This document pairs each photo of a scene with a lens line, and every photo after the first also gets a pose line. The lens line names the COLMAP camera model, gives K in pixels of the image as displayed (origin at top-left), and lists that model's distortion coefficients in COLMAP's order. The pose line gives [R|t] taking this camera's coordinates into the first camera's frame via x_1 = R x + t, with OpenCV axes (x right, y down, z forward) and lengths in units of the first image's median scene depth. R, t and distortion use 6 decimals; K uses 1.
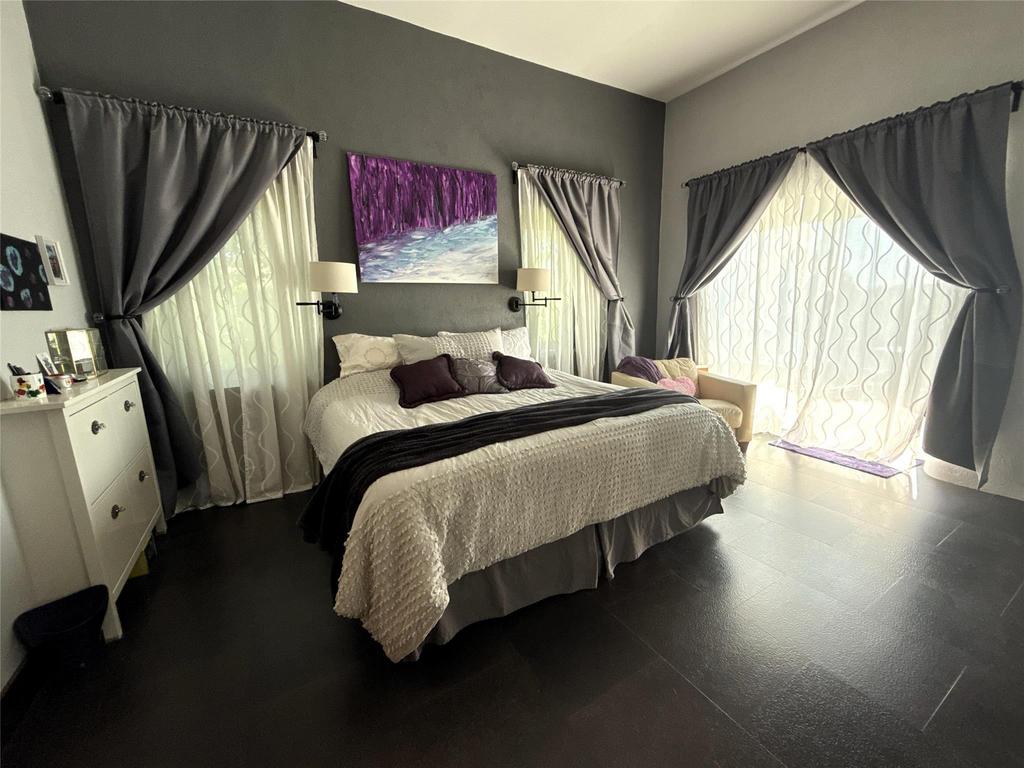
lens RADIAL K [[408.6, 0, 512.8], [0, 408.6, 384.8], [0, 0, 1]] dist [-0.000261, 0.000261]
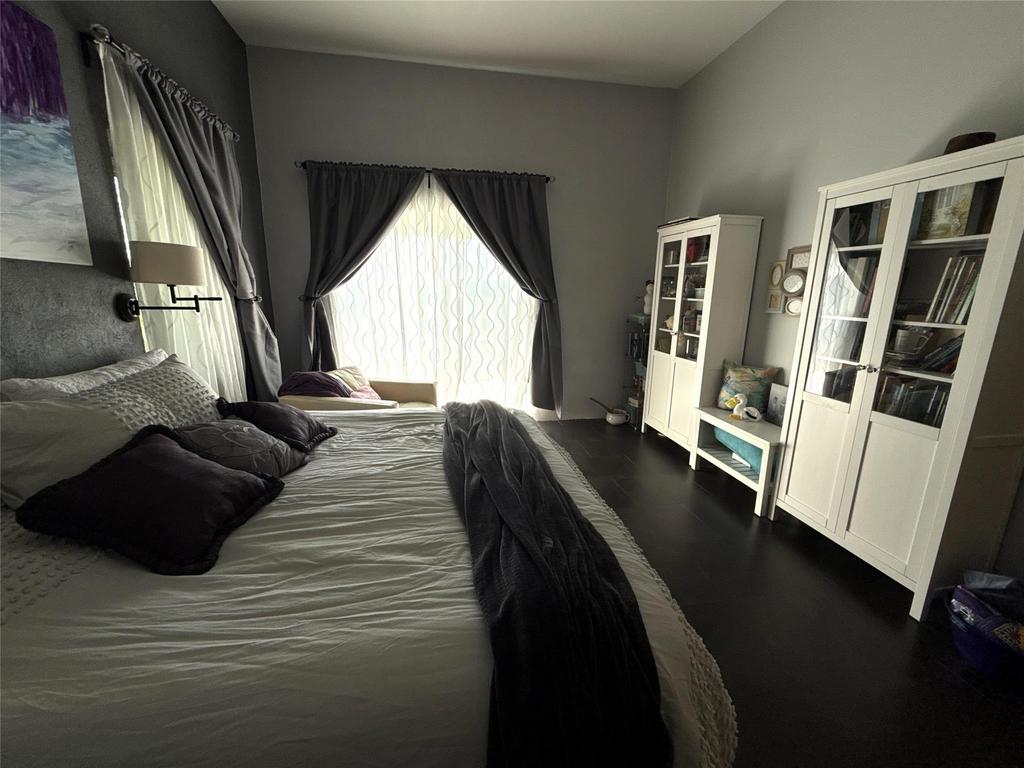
lens RADIAL K [[422.0, 0, 507.5], [0, 422.0, 386.2], [0, 0, 1]] dist [-0.000968, 0.000107]
pose [[0.360638, -0.173690, 0.916391, -0.357416], [0.161743, 0.979268, 0.121955, -0.090427], [-0.918575, 0.104239, 0.381255, 0.378034]]
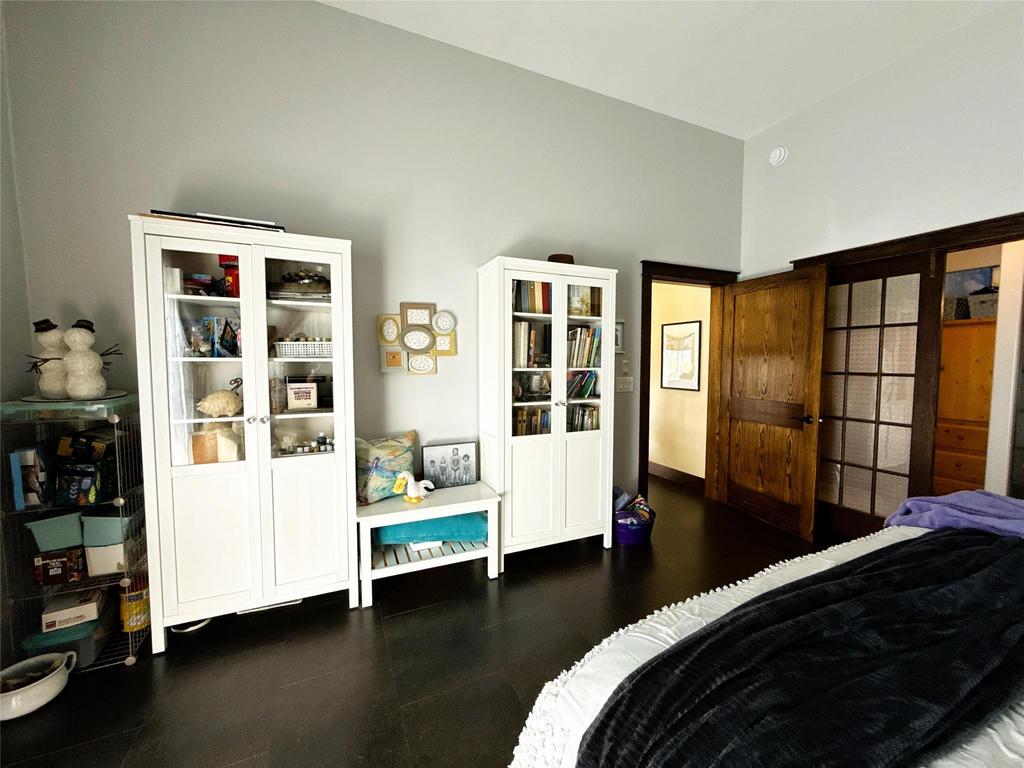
lens RADIAL K [[408.6, 0, 512.8], [0, 408.6, 384.8], [0, 0, 1]] dist [-0.000261, 0.000261]
pose [[-0.992663, 0.023560, 0.118597, 0.355877], [0.053047, 0.966258, 0.252056, -0.194273], [-0.108657, 0.256498, -0.960418, 0.873499]]
